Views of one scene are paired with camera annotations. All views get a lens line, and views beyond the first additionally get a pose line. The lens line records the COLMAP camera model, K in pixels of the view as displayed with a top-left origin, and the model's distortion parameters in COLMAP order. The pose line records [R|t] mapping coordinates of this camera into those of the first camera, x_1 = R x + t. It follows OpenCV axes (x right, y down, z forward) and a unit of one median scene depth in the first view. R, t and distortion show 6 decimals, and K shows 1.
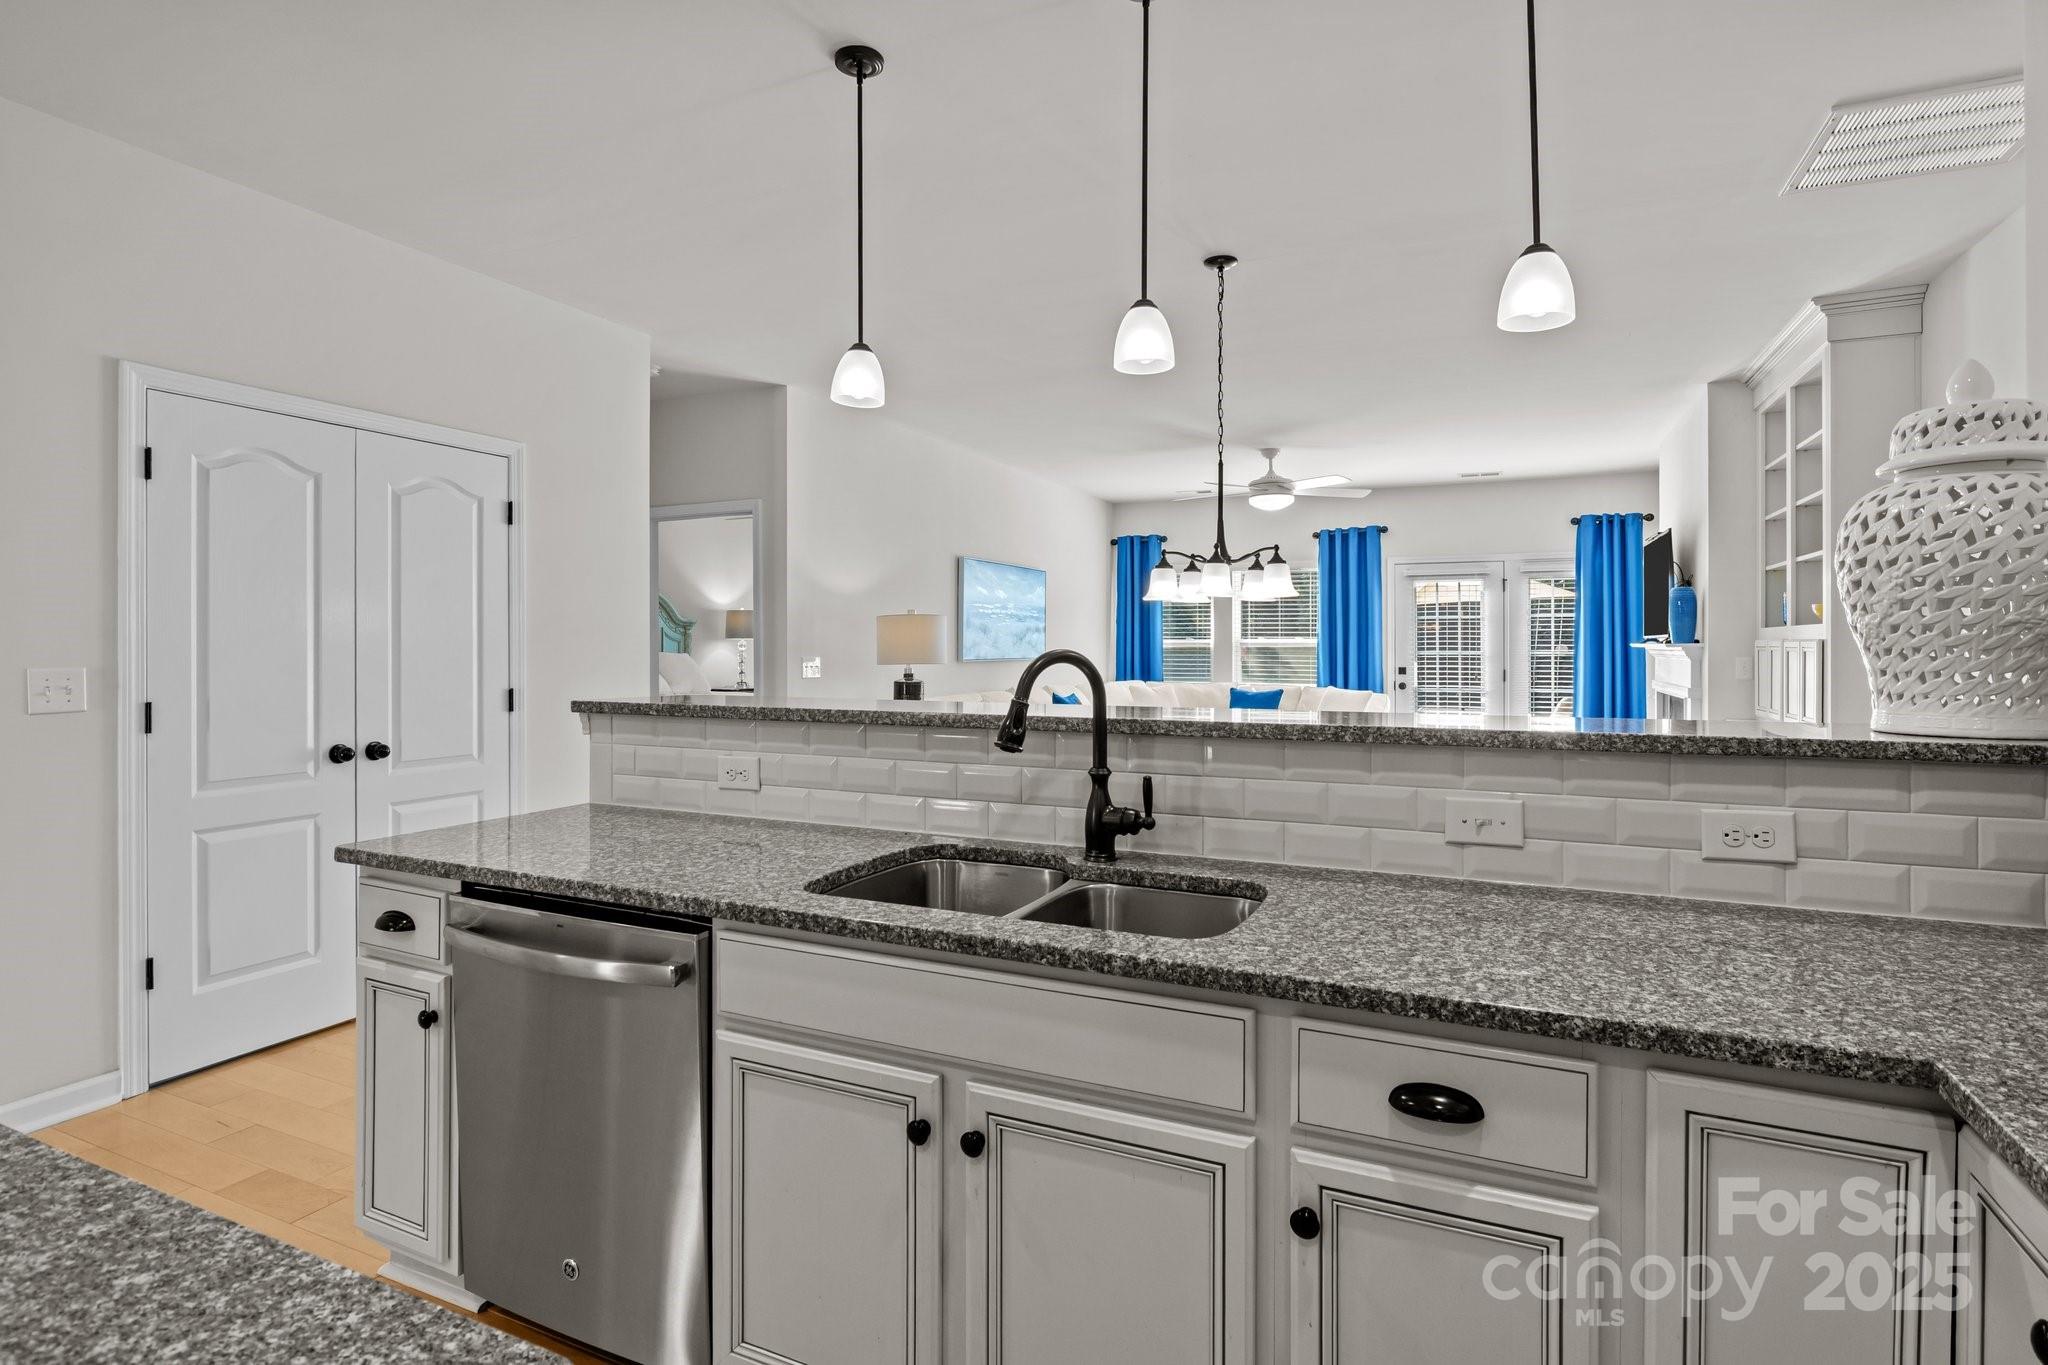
lens RADIAL K [[1019.5, 0, 1028.9], [0, 1019.5, 646.5], [0, 0, 1]] dist [-0.007318, -0.001533]
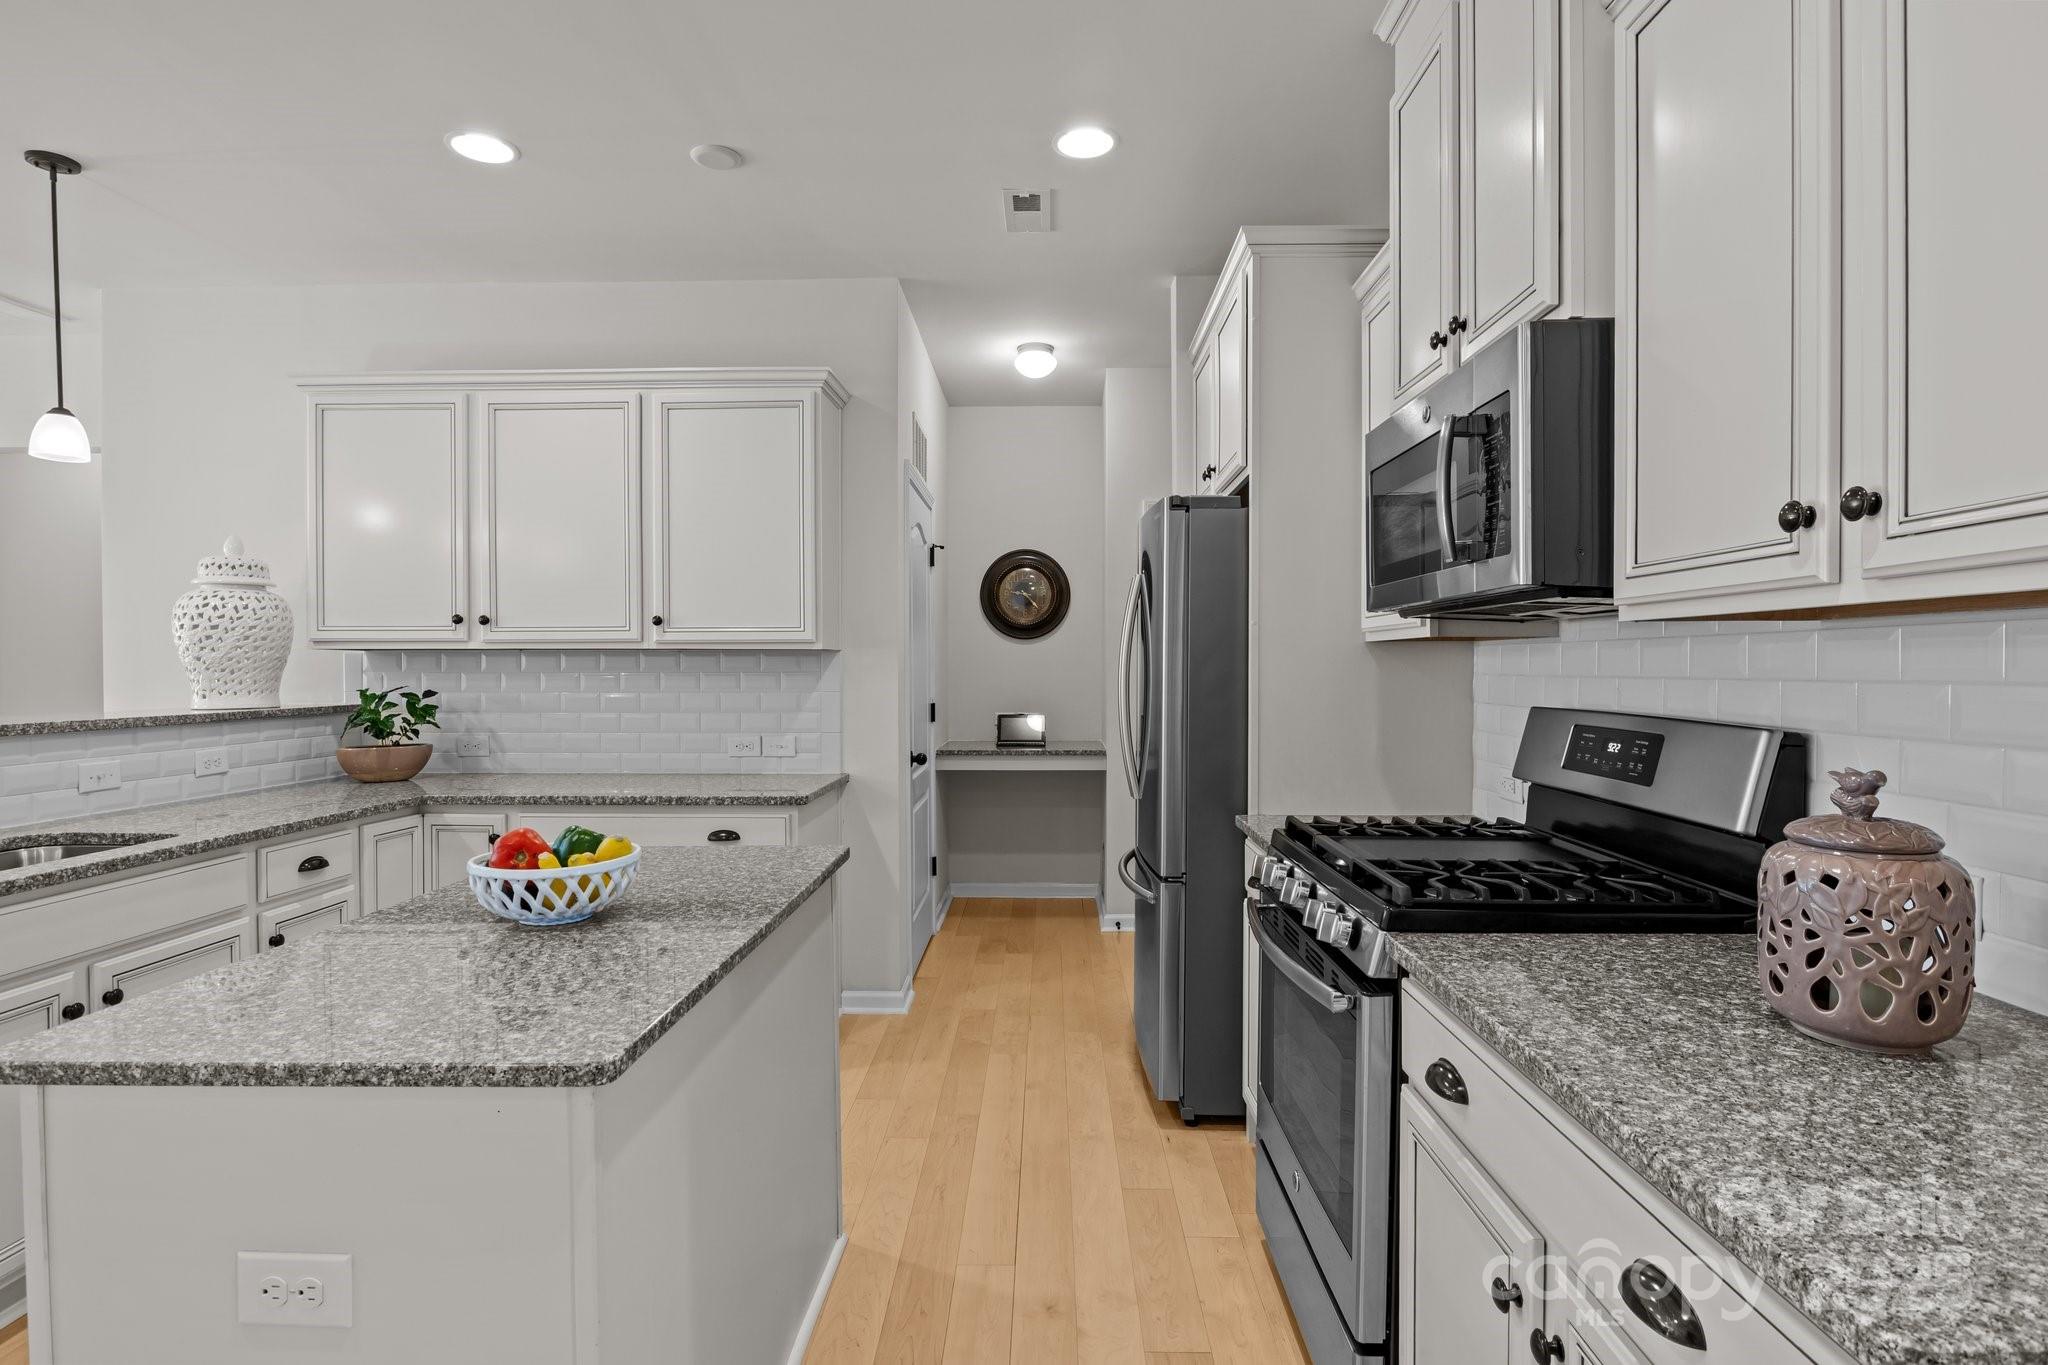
lens RADIAL K [[1019.5, 0, 1041.6], [0, 1019.5, 683.3], [0, 0, 1]] dist [-0.007318, -0.001533]
pose [[-0.412178, -0.014913, 0.910981, -1.622602], [-0.001988, 0.999878, 0.015468, -0.003712], [-0.911101, 0.004565, -0.412157, 0.293616]]
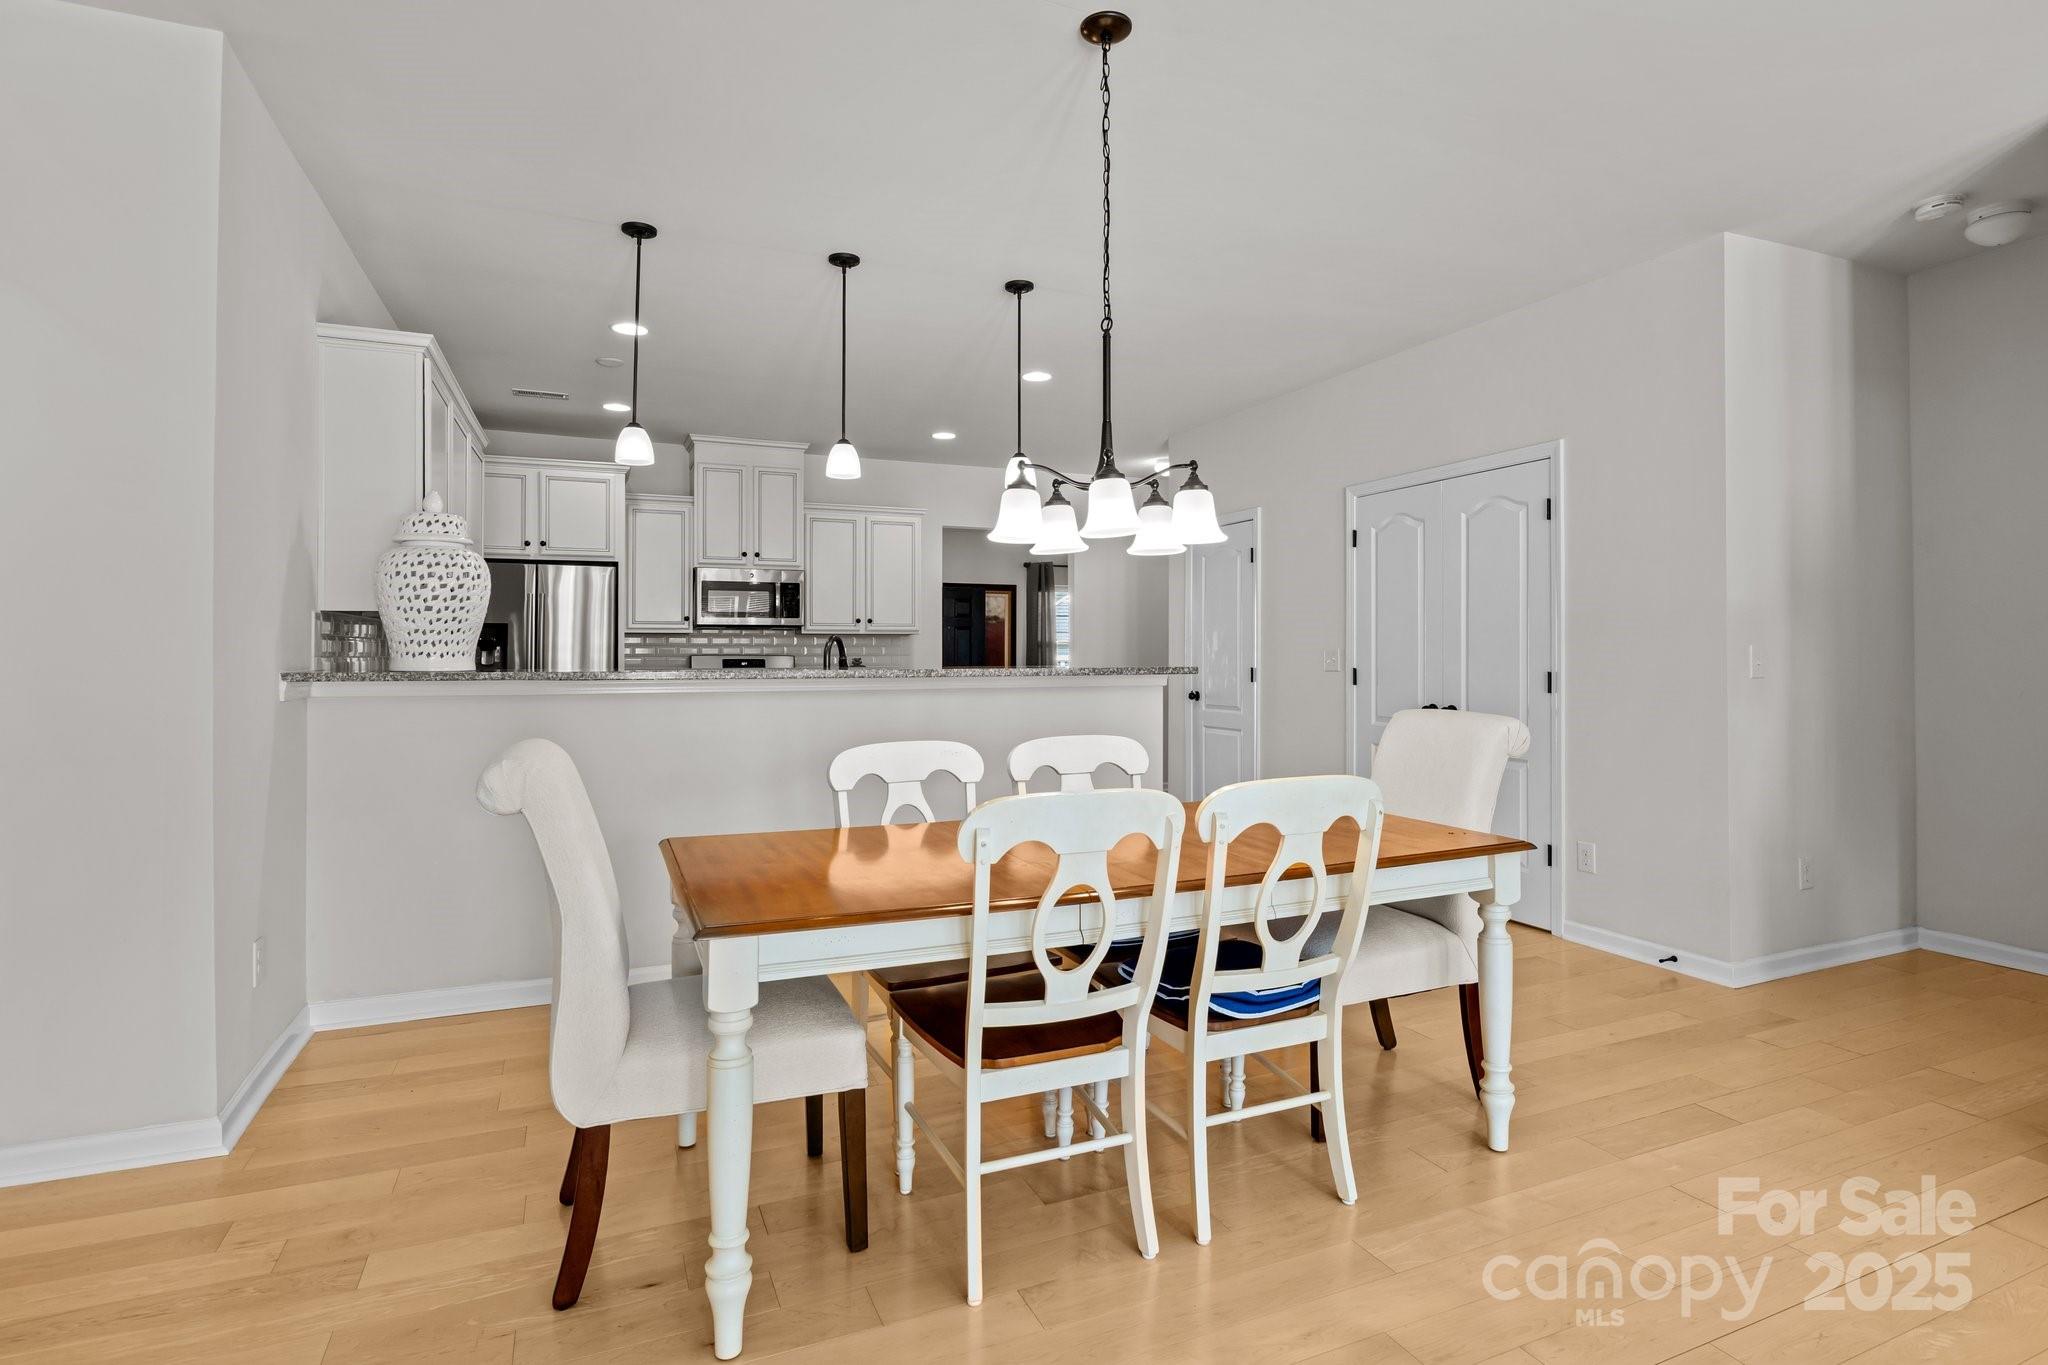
lens RADIAL K [[1019.5, 0, 1021.8], [0, 1019.5, 648.4], [0, 0, 1]] dist [-0.007318, -0.001533]
pose [[-0.666326, -0.002912, -0.745655, 1.558758], [0.004041, 0.999964, -0.007516, 0.053466], [0.745650, -0.008021, -0.666290, 3.033593]]
